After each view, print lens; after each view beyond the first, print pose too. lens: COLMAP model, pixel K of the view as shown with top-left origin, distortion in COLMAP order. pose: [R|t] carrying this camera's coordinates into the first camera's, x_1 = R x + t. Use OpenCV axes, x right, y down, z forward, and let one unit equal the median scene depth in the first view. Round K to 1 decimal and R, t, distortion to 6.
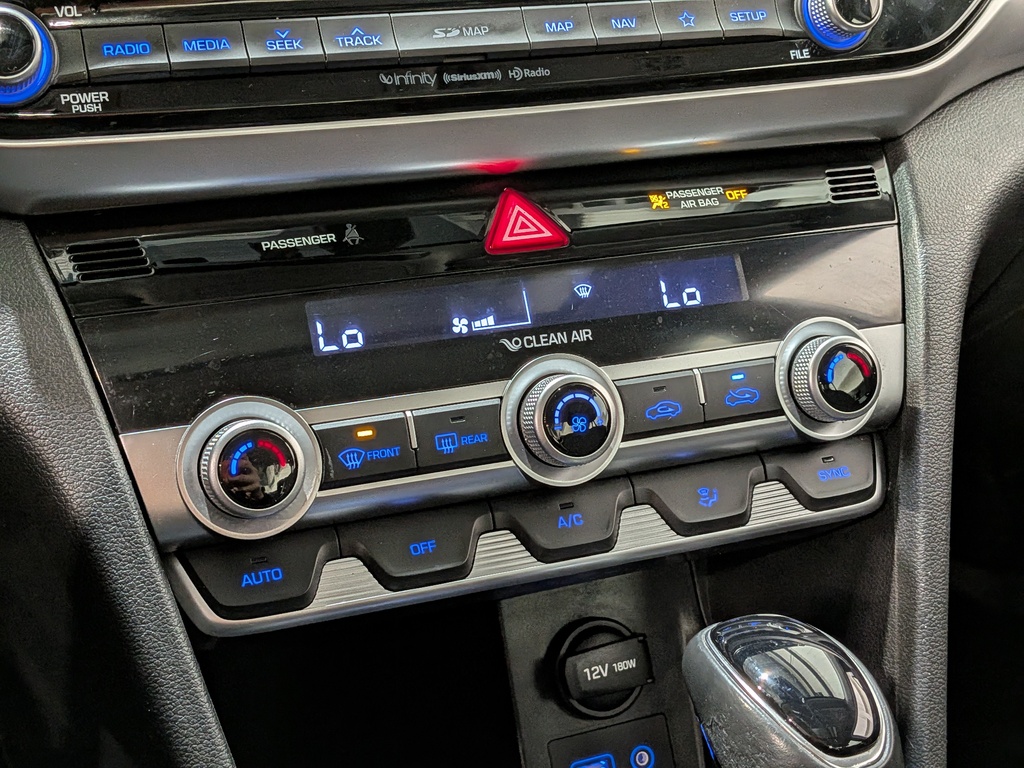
lens RADIAL K [[1495.7, 0, 512.4], [0, 1495.7, 391.2], [0, 0, 1]] dist [0.089230, -0.173434]
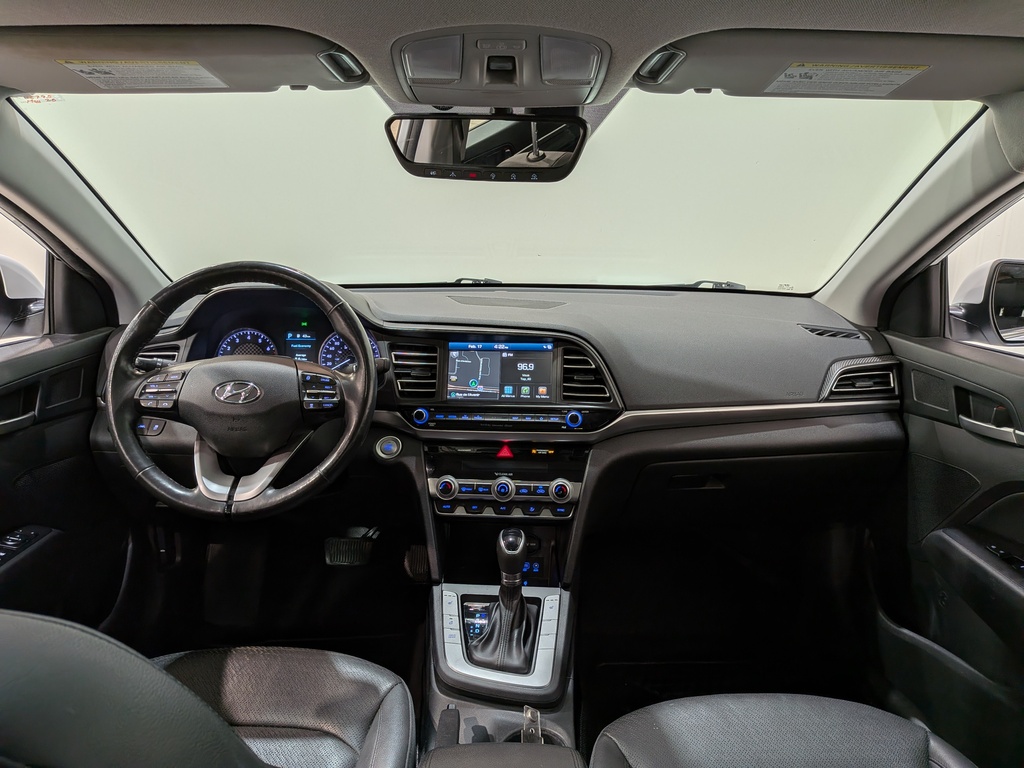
lens RADIAL K [[716.3, 0, 508.8], [0, 716.3, 392.9], [0, 0, 1]] dist [0.109323, -0.195598]
pose [[0.889279, 0.116511, -0.442275, 1.178941], [-0.158303, 0.985648, -0.058642, -0.178754], [0.429095, 0.122162, 0.894960, -1.393345]]
